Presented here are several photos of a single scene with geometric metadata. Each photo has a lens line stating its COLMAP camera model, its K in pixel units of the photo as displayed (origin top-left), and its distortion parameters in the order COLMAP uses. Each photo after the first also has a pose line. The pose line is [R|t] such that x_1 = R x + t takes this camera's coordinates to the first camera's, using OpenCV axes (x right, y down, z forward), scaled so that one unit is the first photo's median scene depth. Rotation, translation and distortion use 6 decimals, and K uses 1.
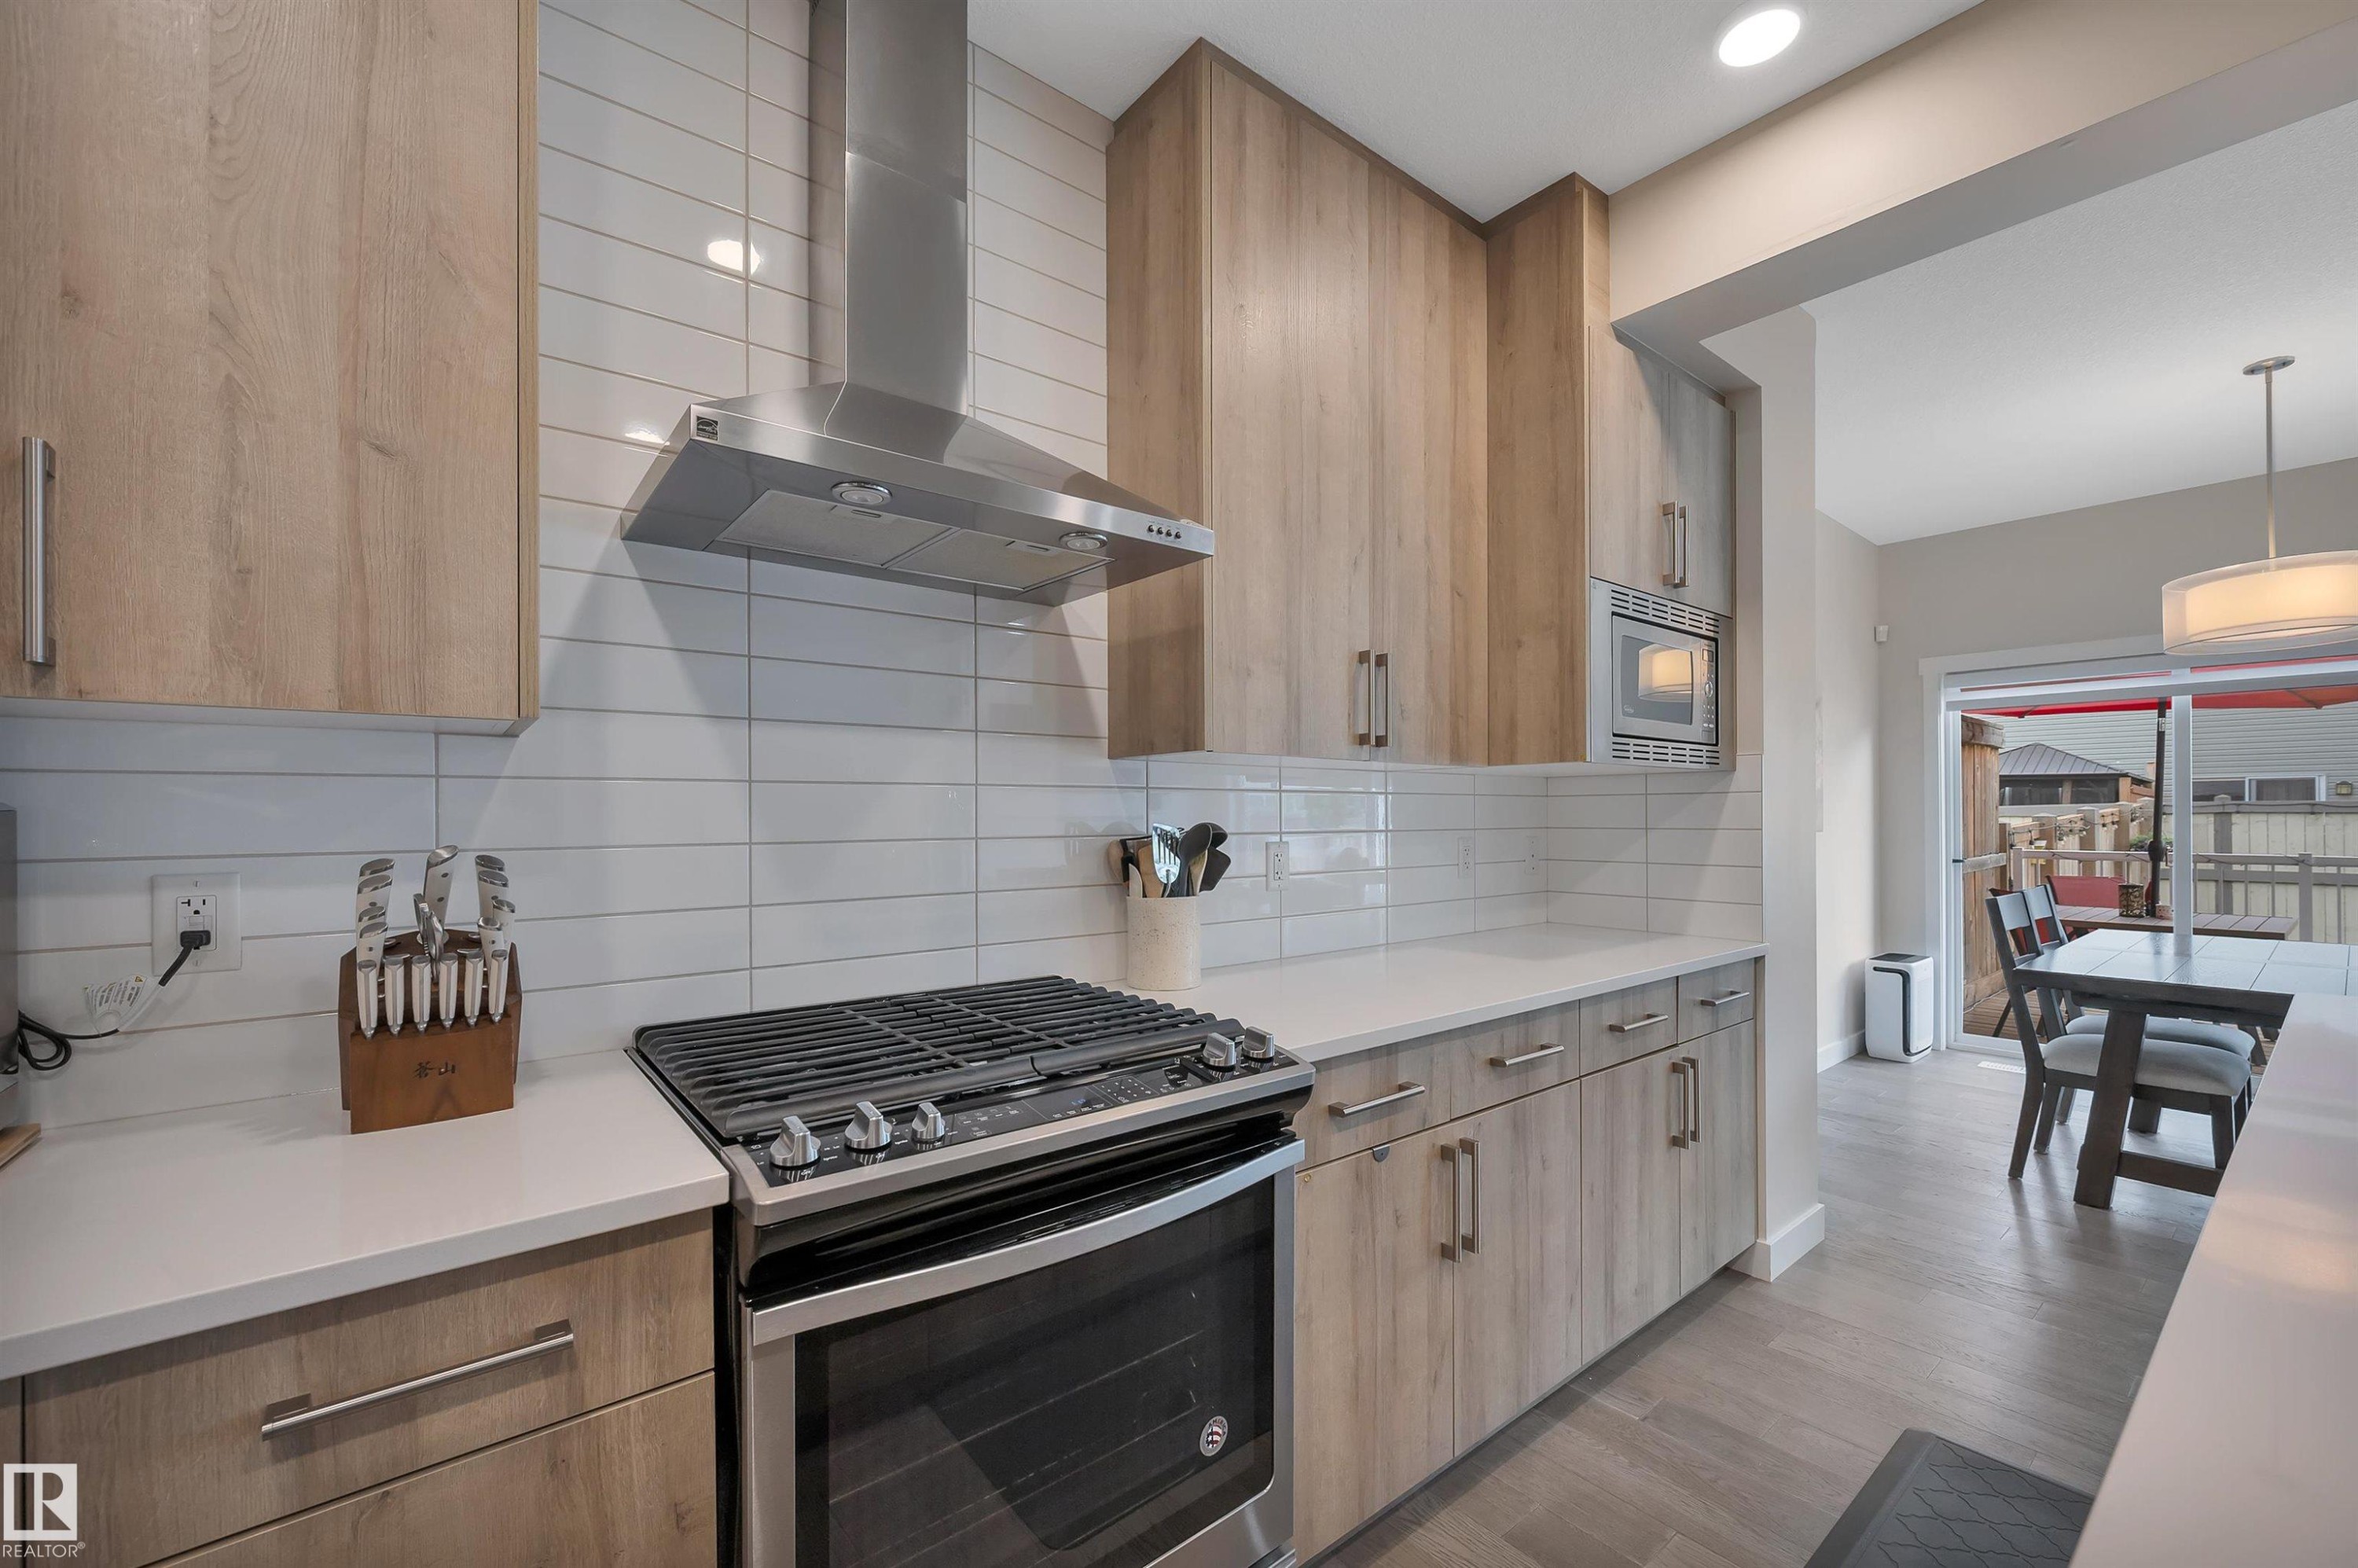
lens RADIAL K [[945.2, 0, 1172.9], [0, 945.2, 797.0], [0, 0, 1]] dist [-0.002341, -0.000148]
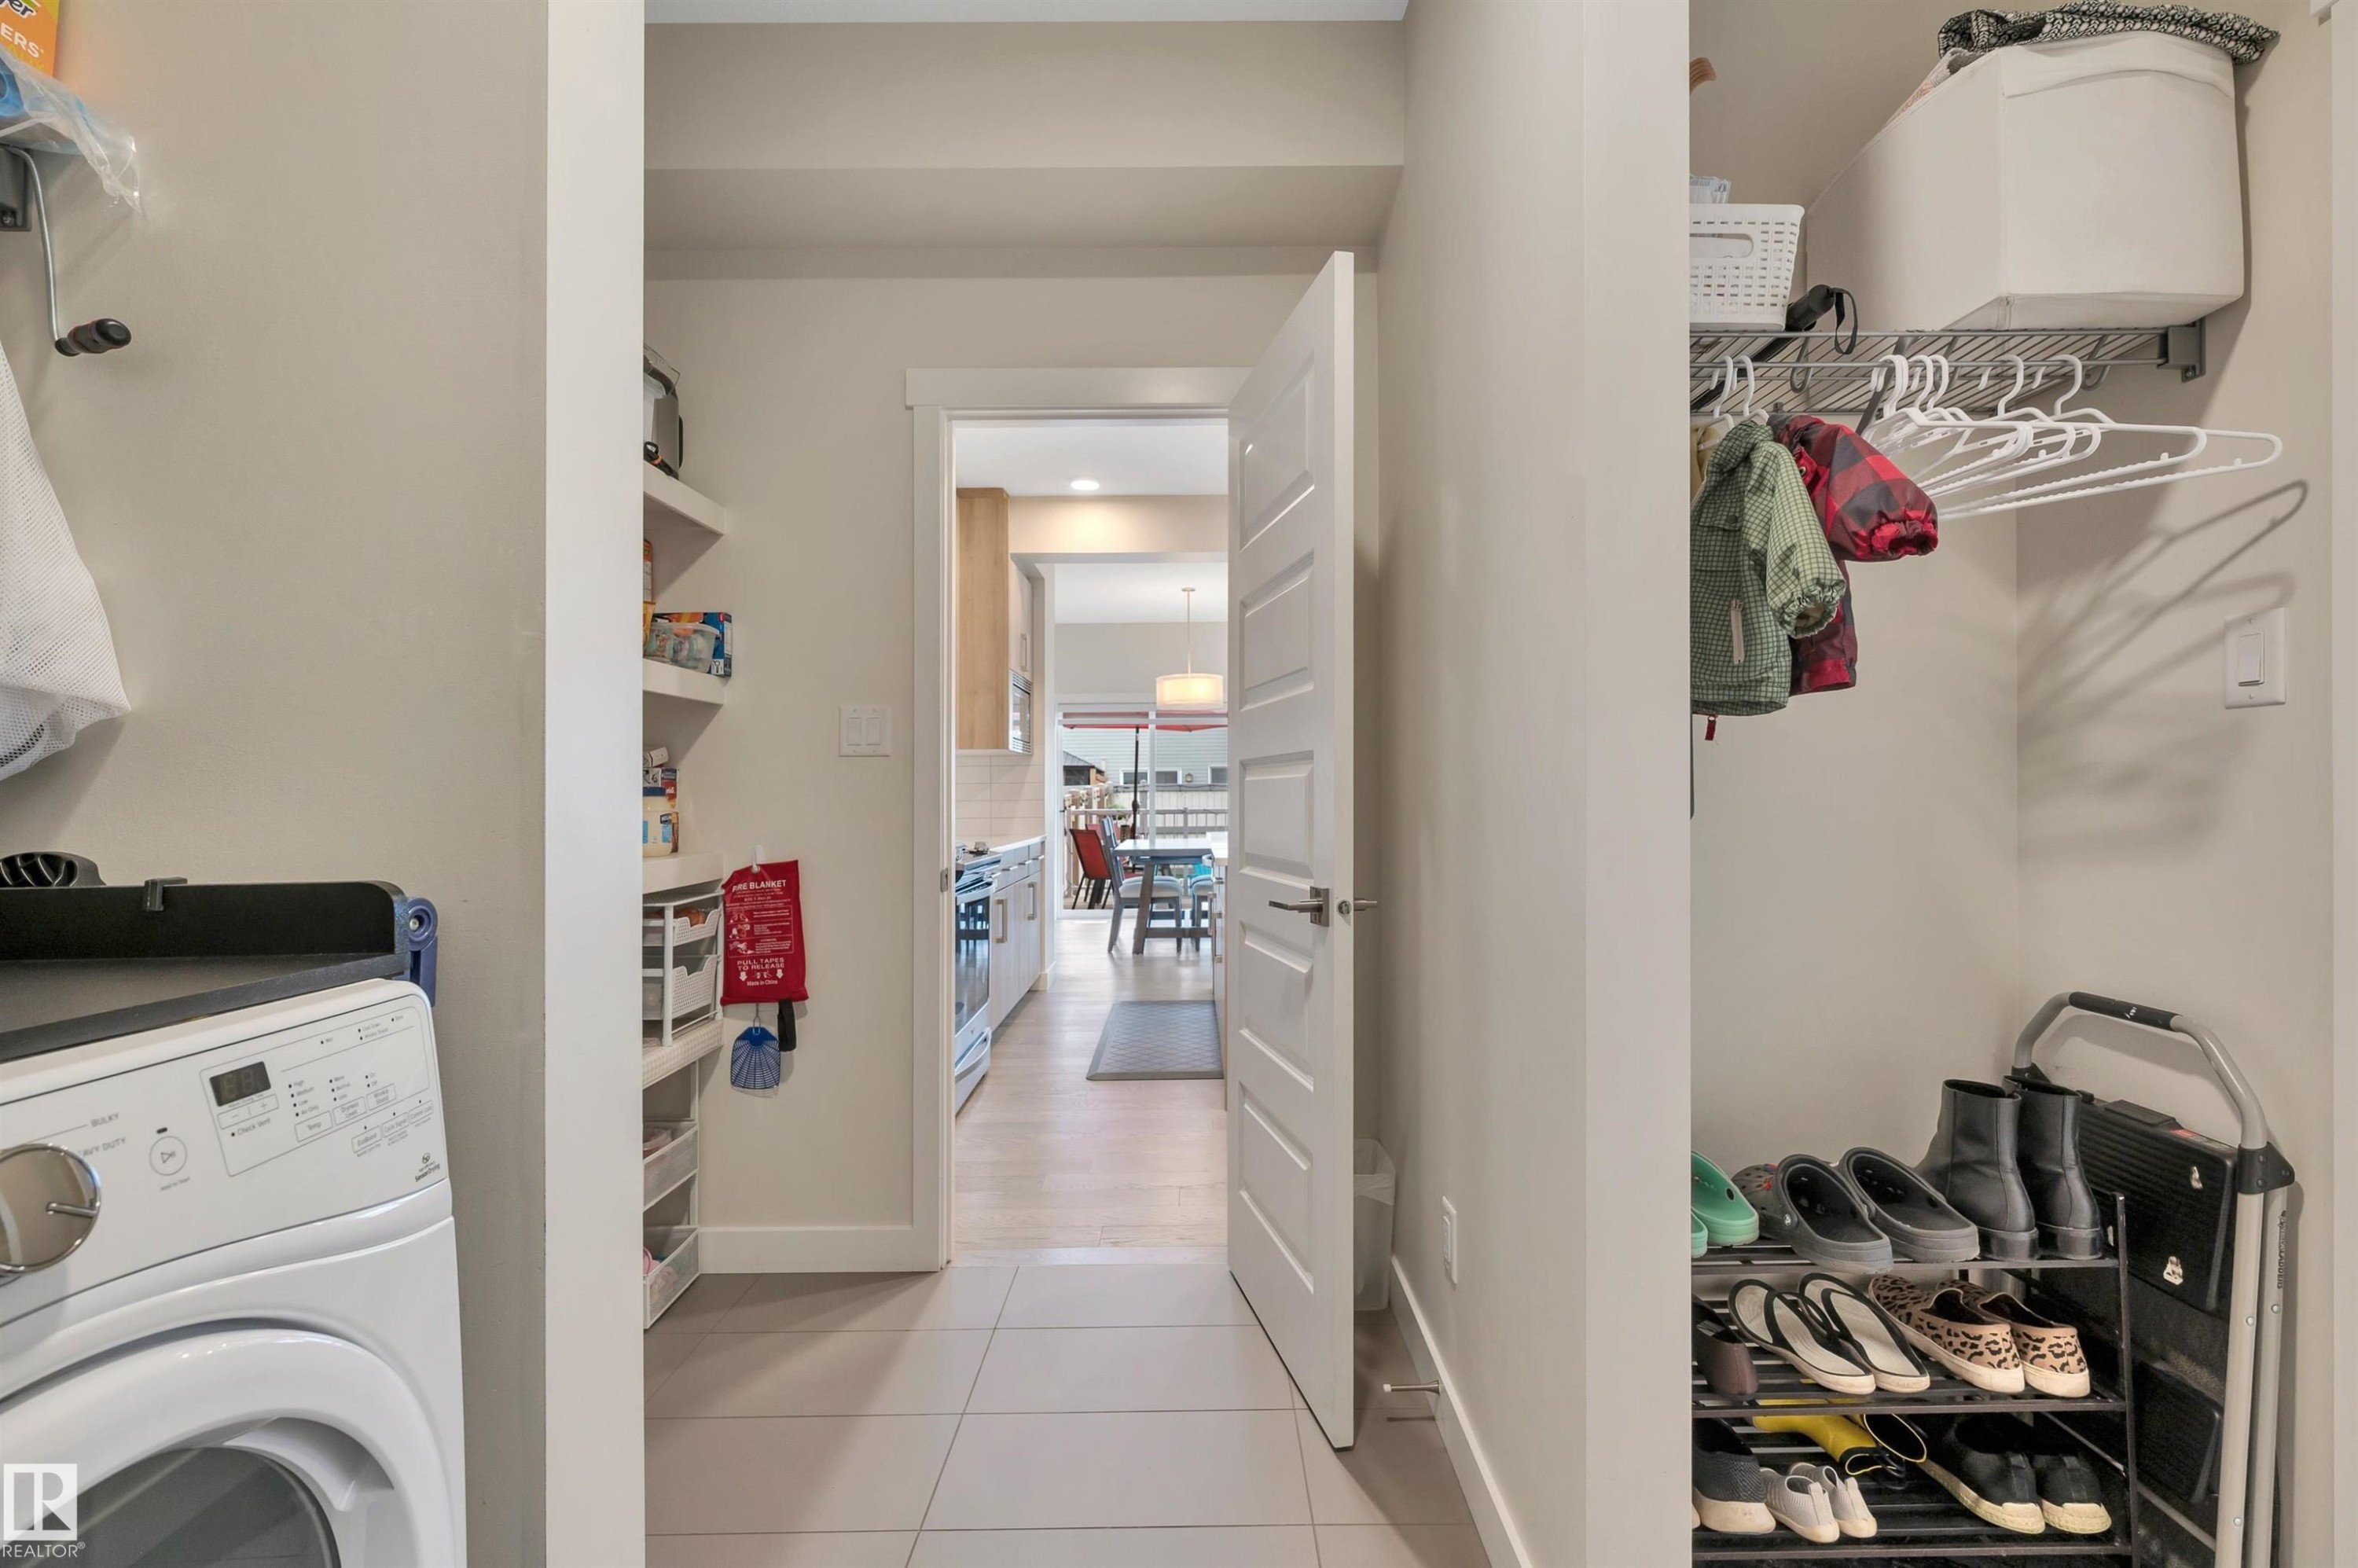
lens RADIAL K [[945.2, 0, 1172.9], [0, 945.2, 797.0], [0, 0, 1]] dist [-0.002341, -0.000148]
pose [[0.637871, -0.010241, 0.770075, -0.673754], [-0.001912, 0.999887, 0.014881, 0.027281], [-0.770141, -0.010965, 0.637779, -0.480535]]
